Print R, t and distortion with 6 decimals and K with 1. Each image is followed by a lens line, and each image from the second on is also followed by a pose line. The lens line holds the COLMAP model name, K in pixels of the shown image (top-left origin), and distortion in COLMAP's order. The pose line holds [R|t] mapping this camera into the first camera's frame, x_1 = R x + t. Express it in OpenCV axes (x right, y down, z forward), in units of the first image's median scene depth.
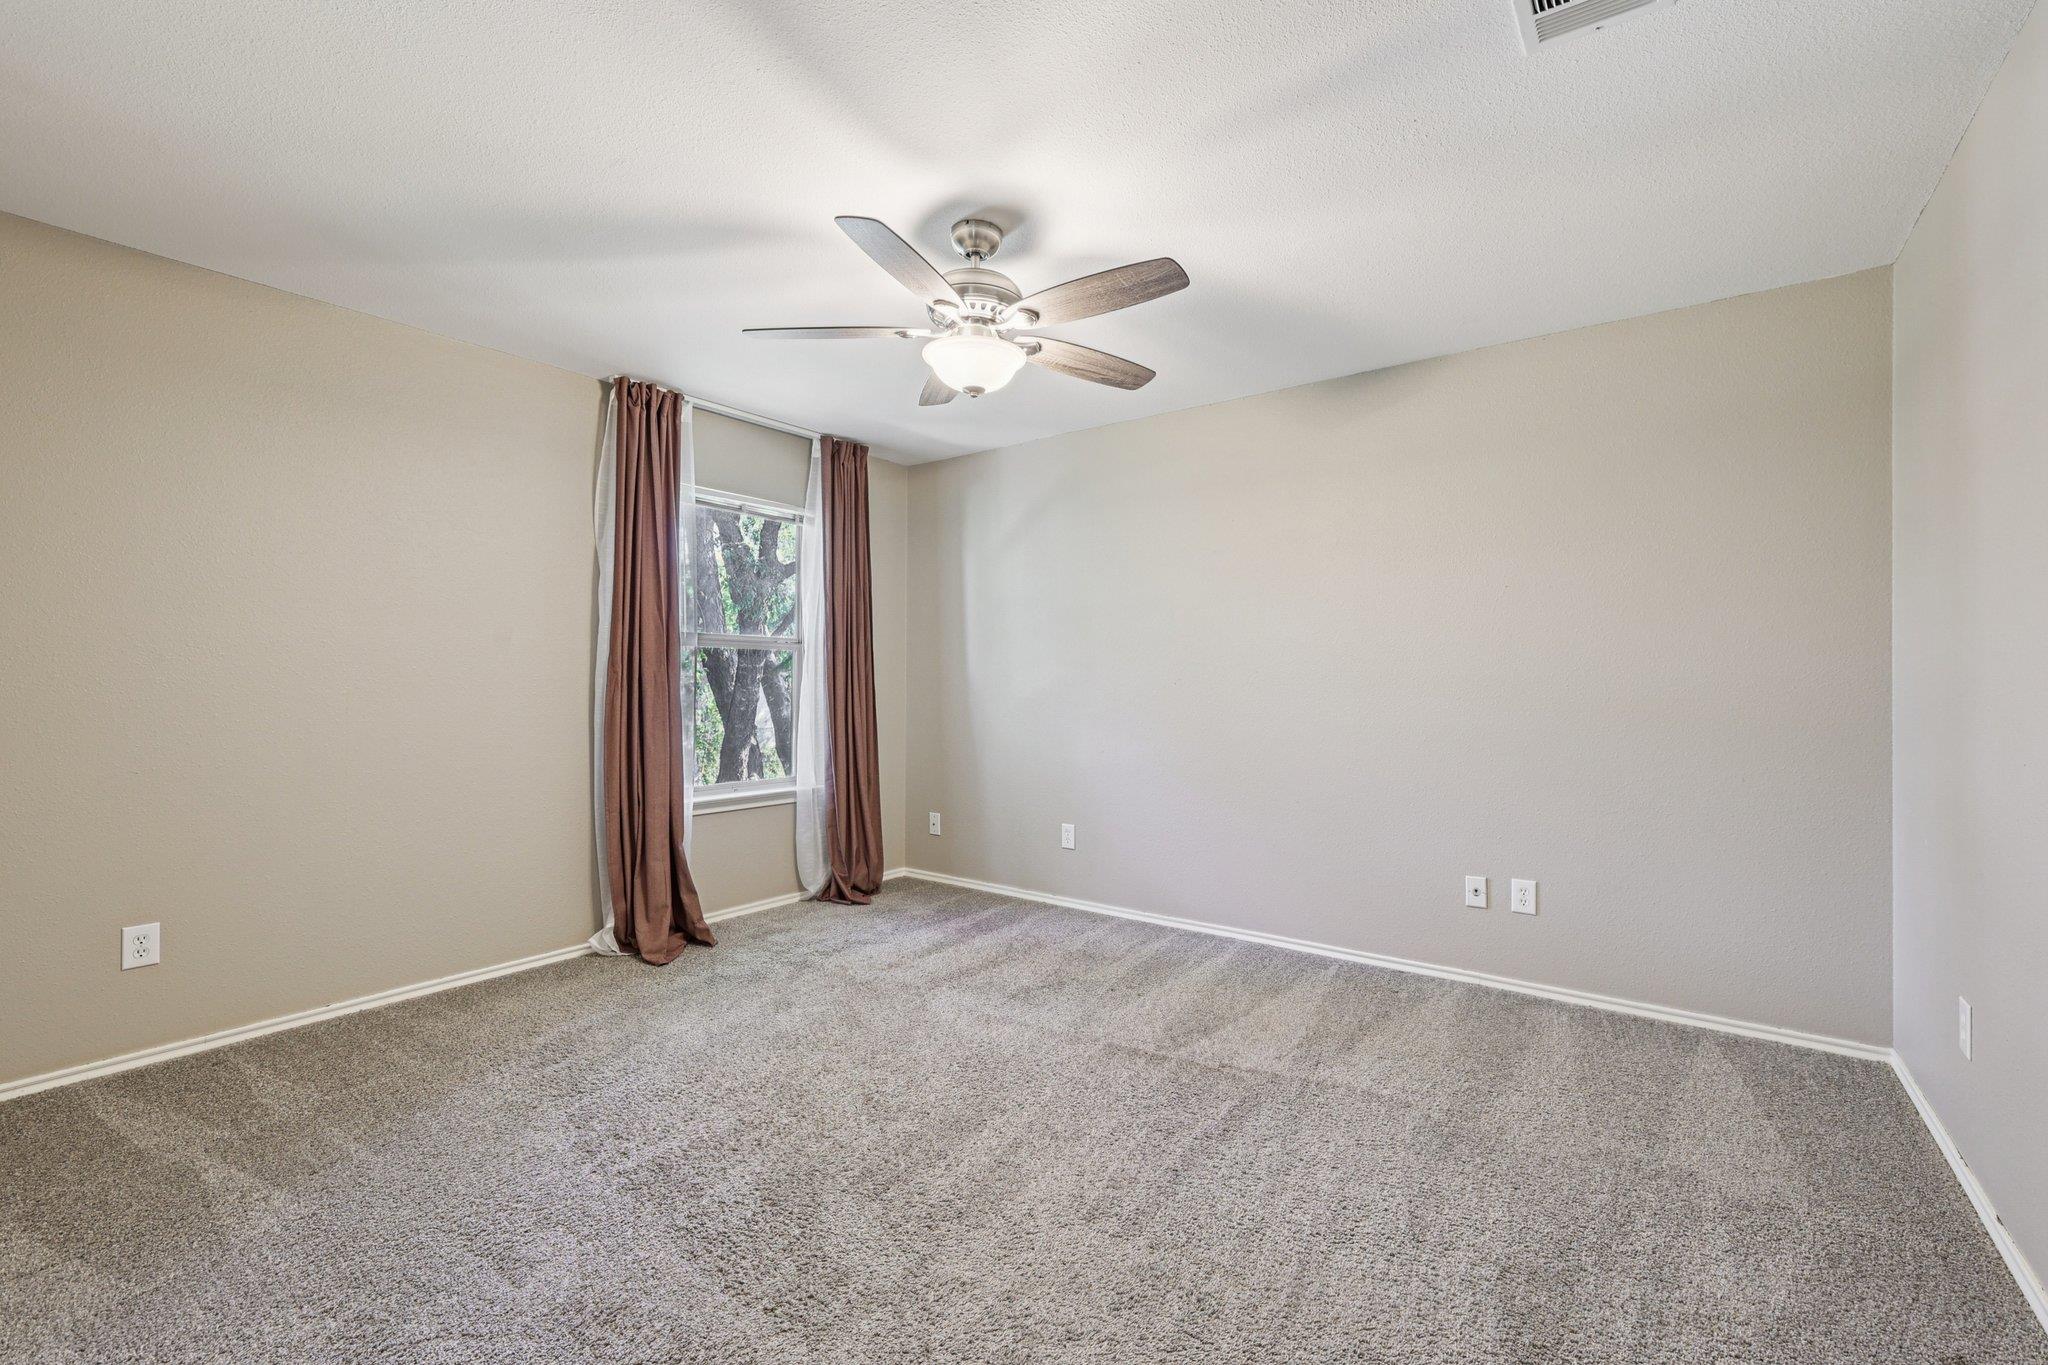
lens RADIAL K [[864.7, 0, 1024.0], [0, 864.7, 682.5], [0, 0, 1]] dist [-0.000795, 0.000460]
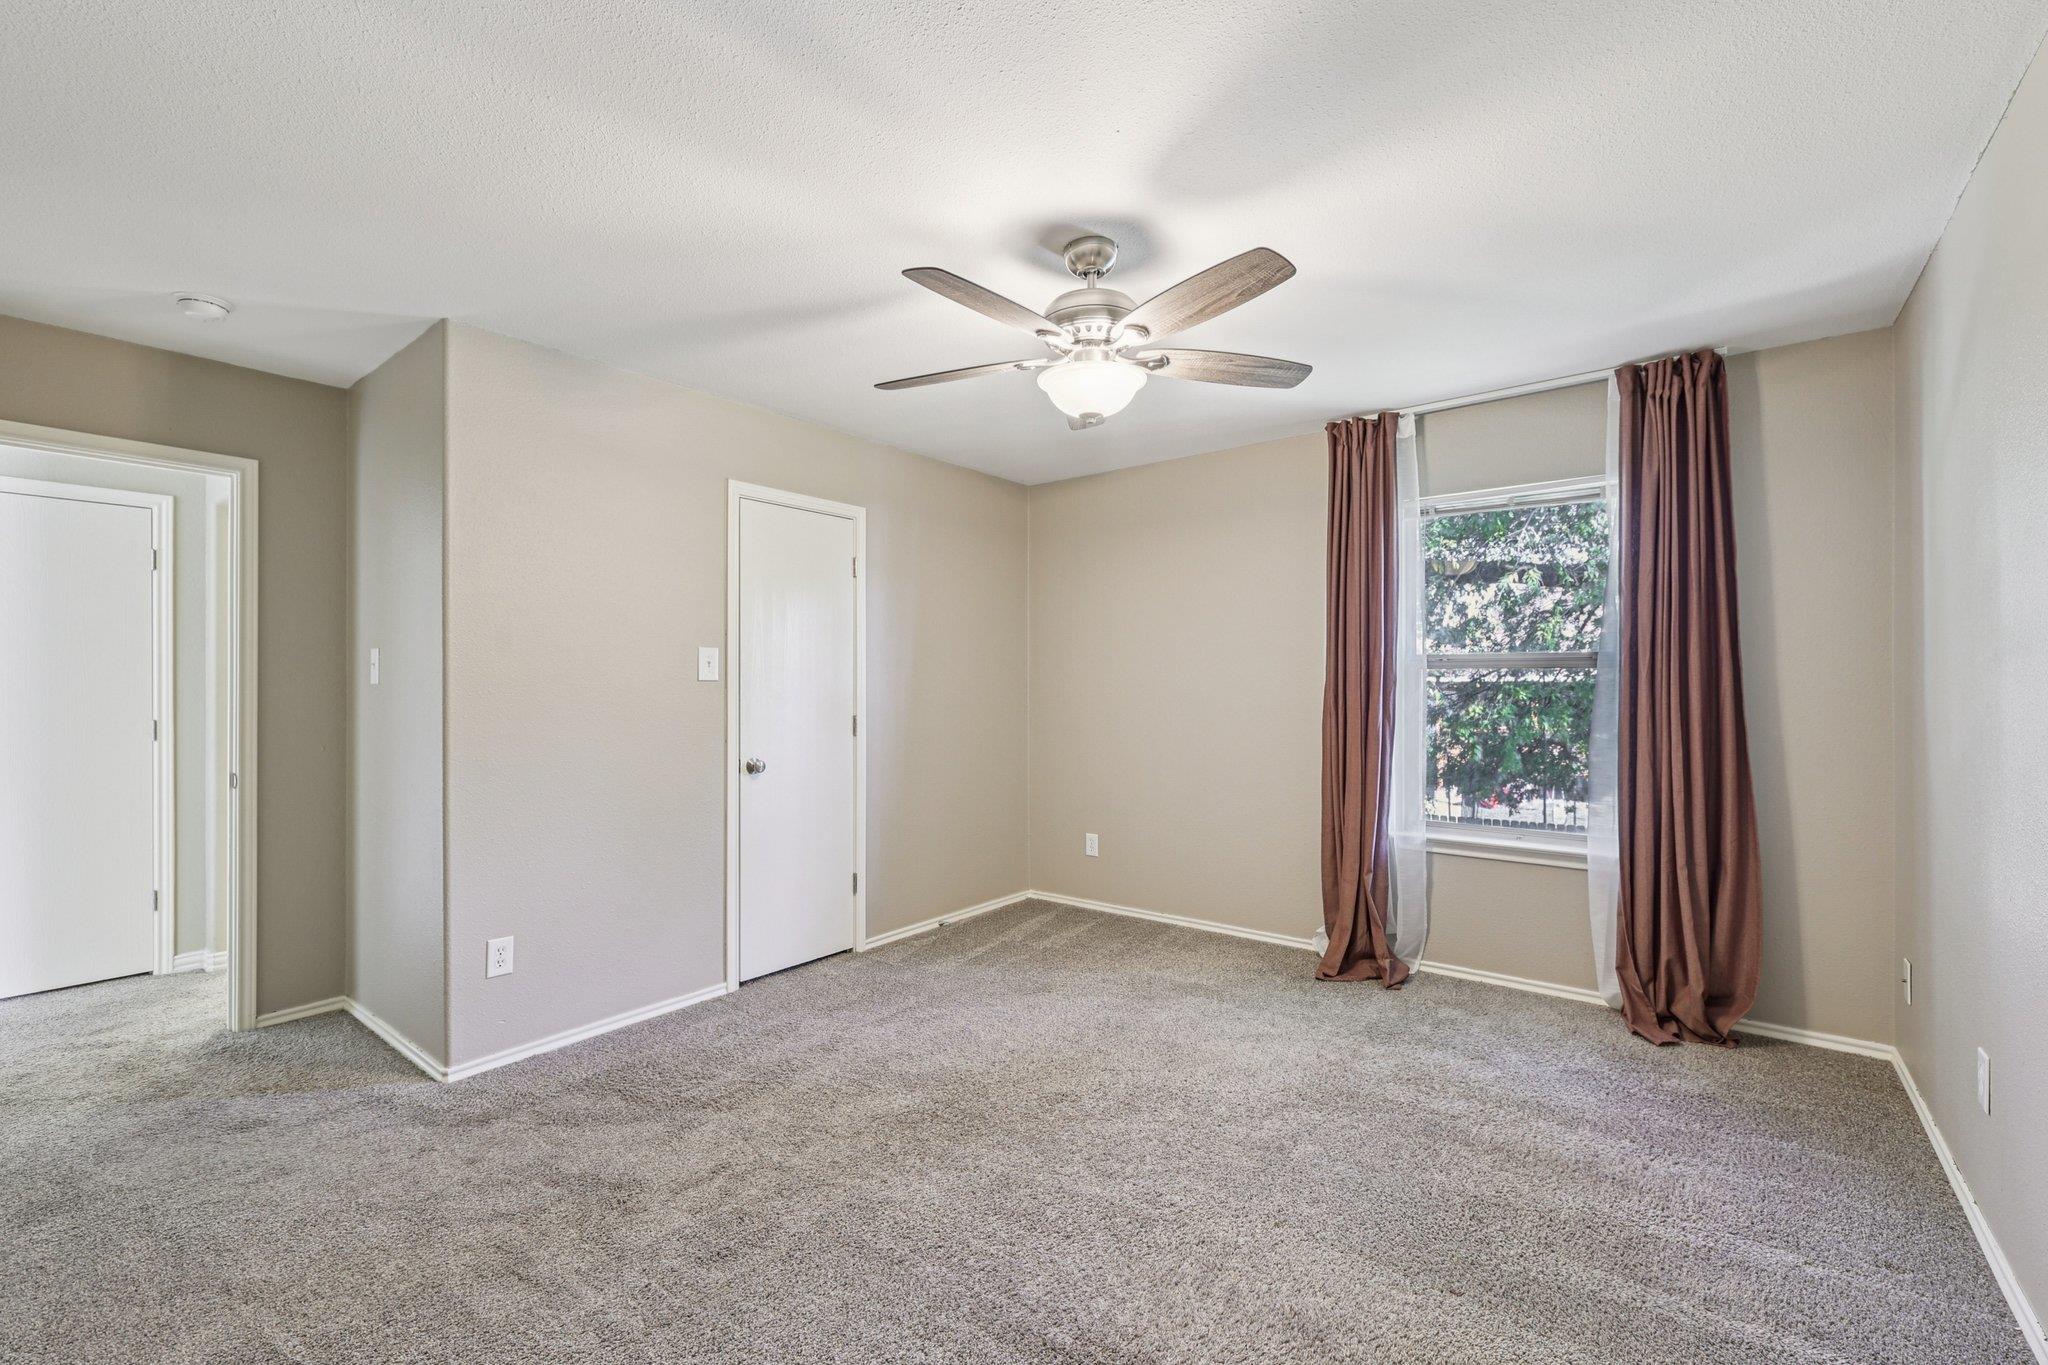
lens RADIAL K [[864.7, 0, 1024.0], [0, 864.7, 682.5], [0, 0, 1]] dist [-0.000795, 0.000460]
pose [[-0.023755, -0.007668, -0.999688, 0.654614], [-0.000503, 0.999971, -0.007658, -0.024450], [0.999718, 0.000321, -0.023759, 0.687866]]
